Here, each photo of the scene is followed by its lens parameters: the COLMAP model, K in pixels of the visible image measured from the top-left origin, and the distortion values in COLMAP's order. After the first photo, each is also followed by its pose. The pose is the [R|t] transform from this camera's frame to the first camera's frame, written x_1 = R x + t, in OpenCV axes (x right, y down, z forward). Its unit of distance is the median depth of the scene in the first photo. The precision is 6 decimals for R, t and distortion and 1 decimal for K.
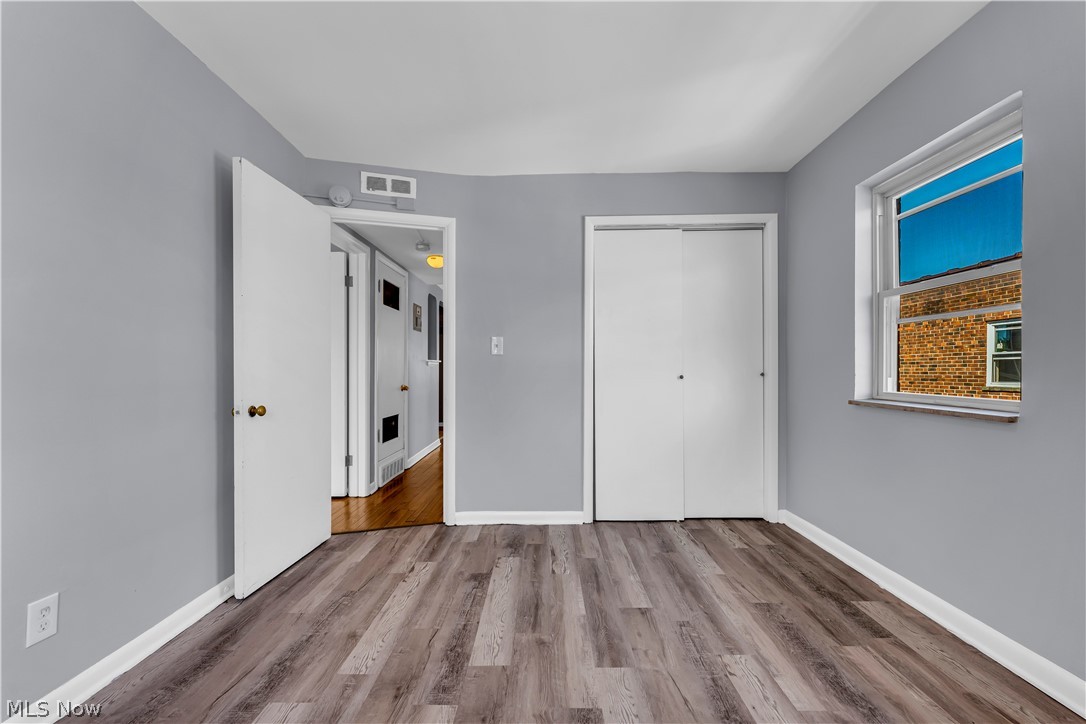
lens RADIAL K [[434.3, 0, 537.7], [0, 434.3, 369.4], [0, 0, 1]] dist [-0.001504, -0.000133]
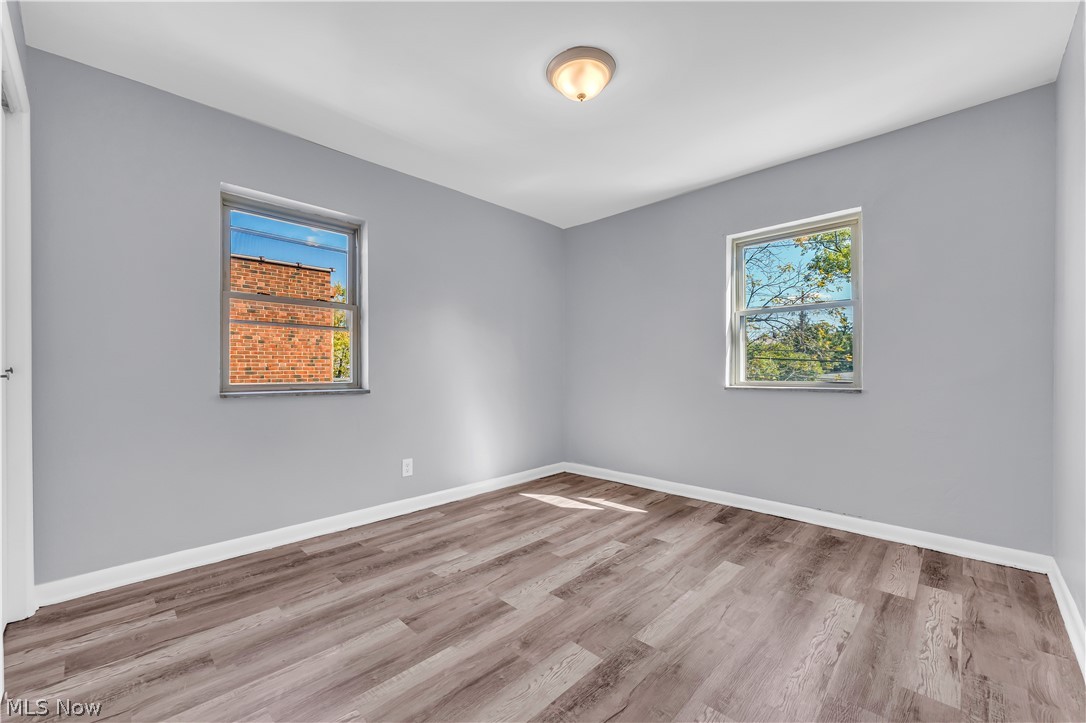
lens RADIAL K [[434.3, 0, 537.7], [0, 434.3, 368.9], [0, 0, 1]] dist [-0.001504, -0.000133]
pose [[-0.723975, -0.000583, 0.689826, -0.632574], [-0.001589, 0.999998, -0.000822, 0.016181], [-0.689824, -0.001692, -0.723975, 1.570077]]
